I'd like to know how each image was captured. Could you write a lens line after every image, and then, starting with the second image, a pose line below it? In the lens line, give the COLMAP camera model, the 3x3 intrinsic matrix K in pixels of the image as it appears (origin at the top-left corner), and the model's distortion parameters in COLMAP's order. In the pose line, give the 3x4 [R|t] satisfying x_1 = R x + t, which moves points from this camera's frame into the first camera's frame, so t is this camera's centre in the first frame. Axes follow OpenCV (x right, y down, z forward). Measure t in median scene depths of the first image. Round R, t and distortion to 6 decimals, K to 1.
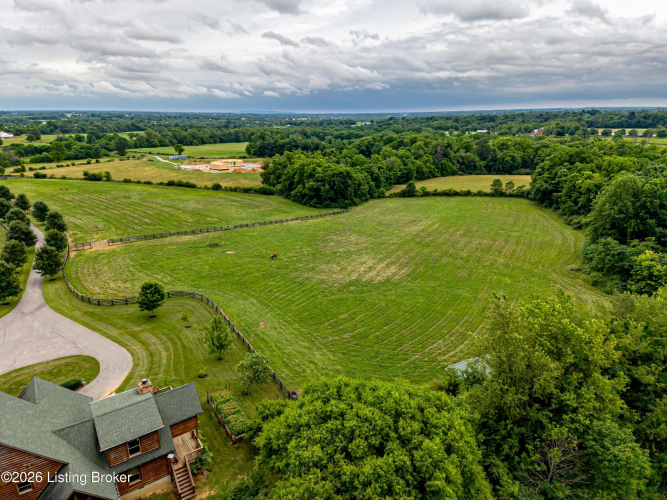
lens RADIAL K [[423.2, 0, 334.4], [0, 423.2, 257.1], [0, 0, 1]] dist [0.229263, -0.212004]
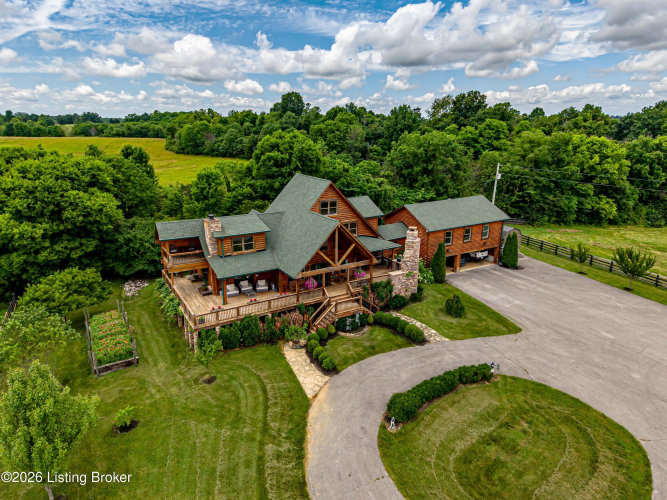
lens RADIAL K [[423.2, 0, 334.4], [0, 423.2, 257.1], [0, 0, 1]] dist [0.229263, -0.212004]
pose [[-0.998010, -0.011745, 0.061950, -0.317357], [0.026500, 0.813384, 0.581123, -0.061574], [-0.057215, 0.581608, -0.811455, 0.751469]]
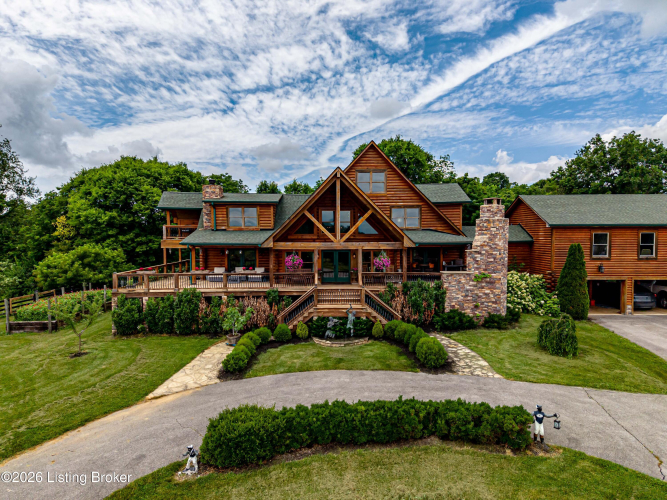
lens RADIAL K [[430.6, 0, 333.5], [0, 430.6, 250.0], [0, 0, 1]] dist [0.229005, -0.222361]
pose [[-0.843903, -0.016228, 0.536251, -0.424990], [0.175861, 0.935949, 0.305077, 0.089439], [-0.506854, 0.351761, -0.786996, 0.650992]]
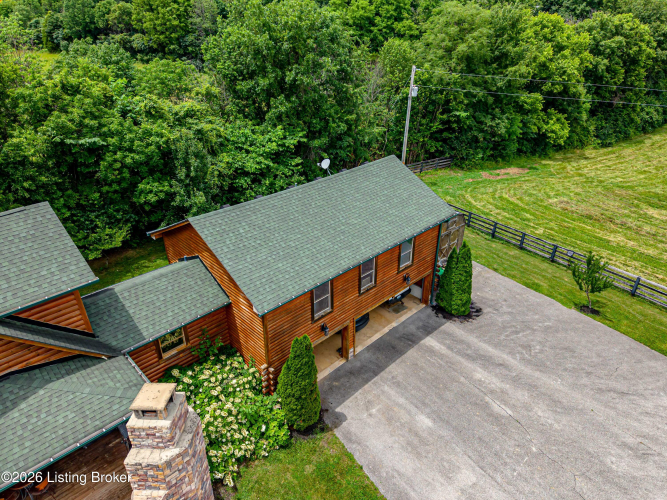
lens RADIAL K [[423.2, 0, 334.4], [0, 423.2, 257.1], [0, 0, 1]] dist [0.229263, -0.212004]
pose [[-0.986013, 0.090828, -0.139745, -0.395746], [-0.043981, 0.666946, 0.743807, 0.057257], [0.160761, 0.739549, -0.653623, 0.448692]]
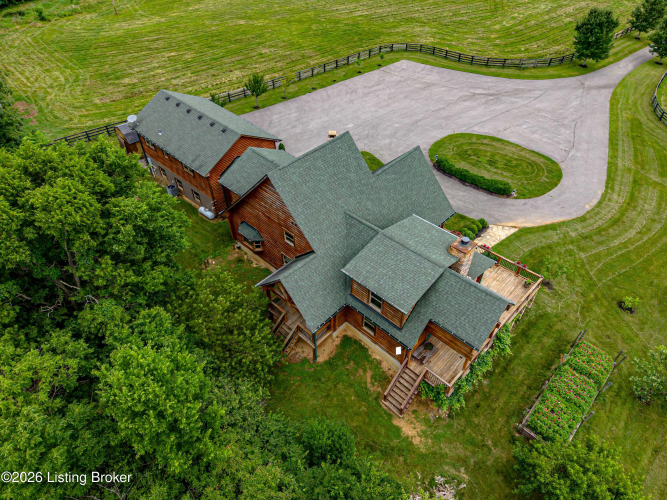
lens RADIAL K [[423.2, 0, 334.4], [0, 423.2, 257.1], [0, 0, 1]] dist [0.229263, -0.212004]
pose [[0.215211, 0.684847, -0.696182, -0.016686], [-0.312624, 0.723685, 0.615261, -0.005145], [0.925176, 0.085233, 0.369844, 0.266899]]
